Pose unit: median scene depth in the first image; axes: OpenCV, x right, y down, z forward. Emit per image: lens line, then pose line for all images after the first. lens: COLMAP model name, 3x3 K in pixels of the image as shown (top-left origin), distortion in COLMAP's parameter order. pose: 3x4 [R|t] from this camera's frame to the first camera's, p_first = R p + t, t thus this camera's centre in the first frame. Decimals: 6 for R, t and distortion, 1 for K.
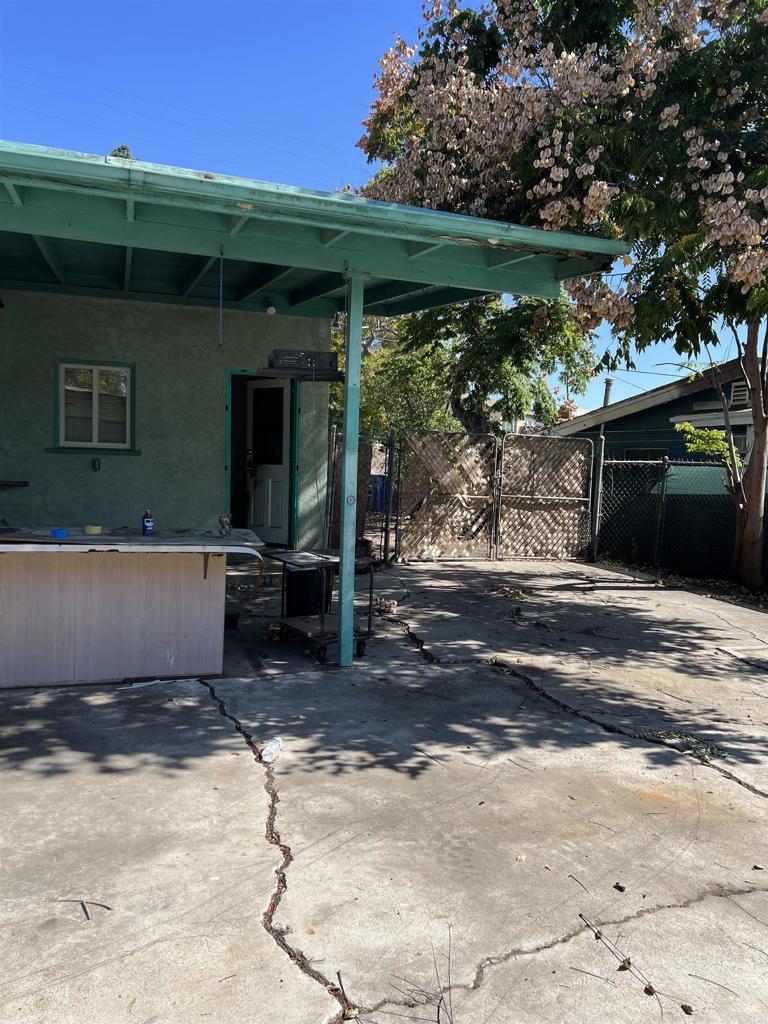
lens RADIAL K [[775.0, 0, 366.7], [0, 775.0, 528.1], [0, 0, 1]] dist [0.083151, -0.121982]
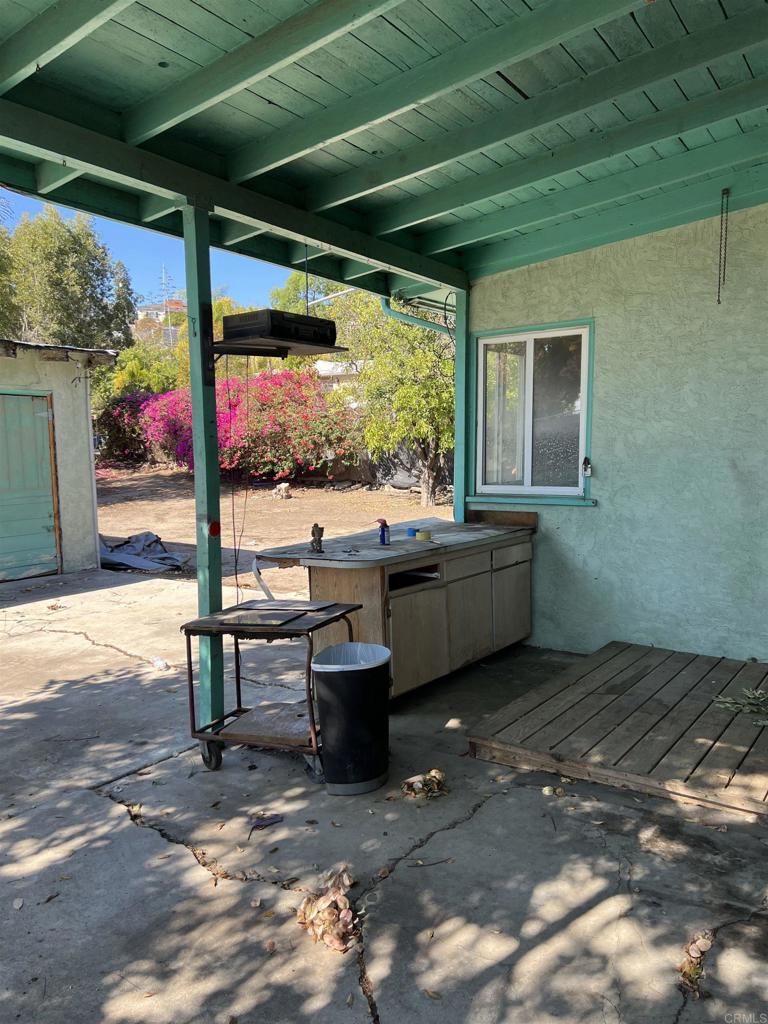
lens RADIAL K [[775.0, 0, 366.7], [0, 775.0, 528.1], [0, 0, 1]] dist [0.083151, -0.121982]
pose [[-0.826432, 0.032379, -0.562105, 0.279402], [-0.065790, 0.985953, 0.153520, -0.159762], [0.559180, 0.163855, -0.812692, 1.787814]]
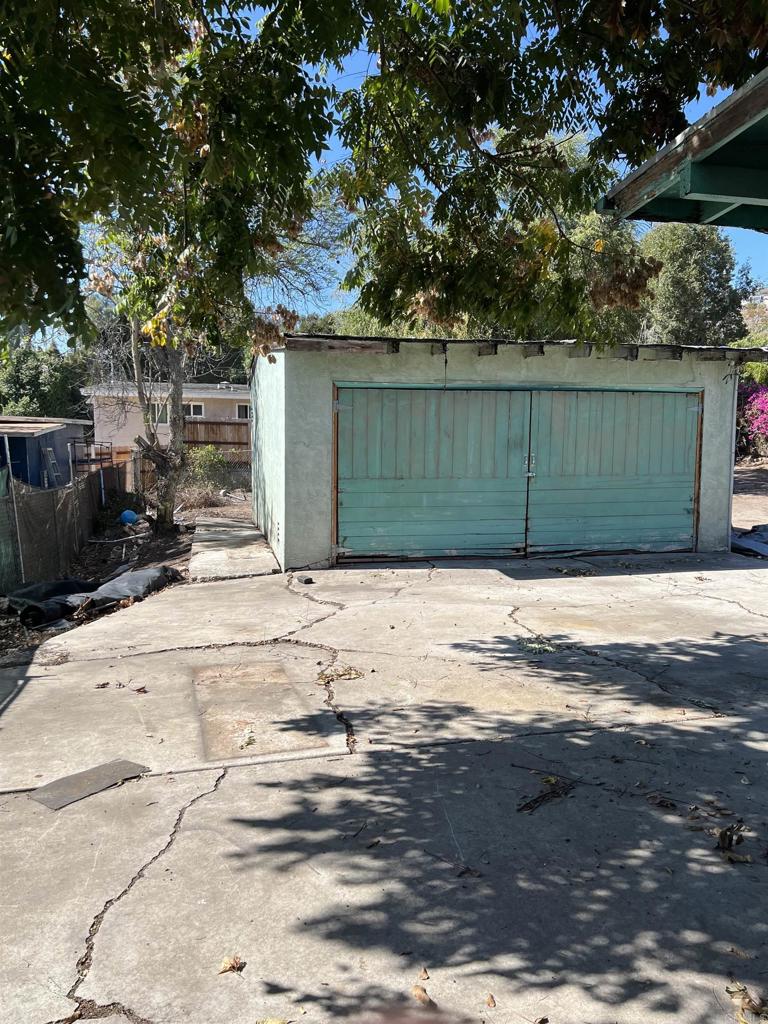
lens RADIAL K [[775.0, 0, 366.7], [0, 775.0, 528.1], [0, 0, 1]] dist [0.083151, -0.121982]
pose [[-0.993945, -0.056278, 0.094375, 0.497542], [-0.036439, 0.979100, 0.200086, -0.164819], [-0.103663, 0.195435, -0.975223, 1.977739]]
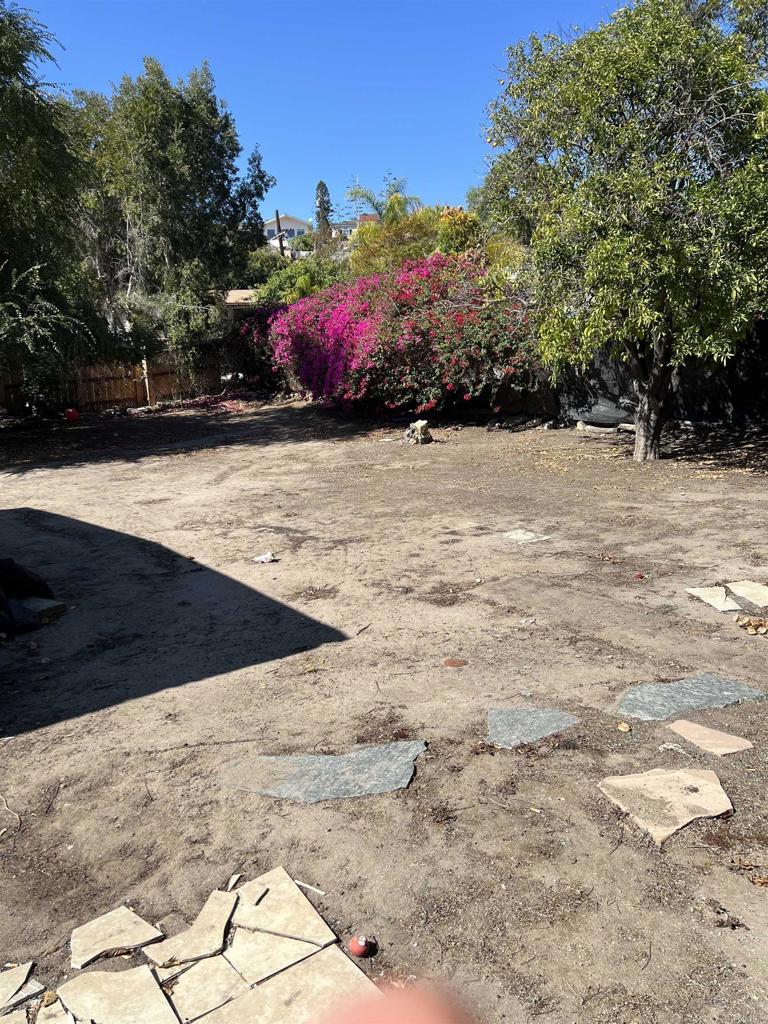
lens RADIAL K [[775.0, 0, 366.7], [0, 775.0, 528.1], [0, 0, 1]] dist [0.083151, -0.121982]
pose [[-0.944272, 0.058622, -0.323903, -0.448502], [-0.028419, 0.965821, 0.257649, -0.085451], [0.327936, 0.252496, -0.910332, 0.884089]]
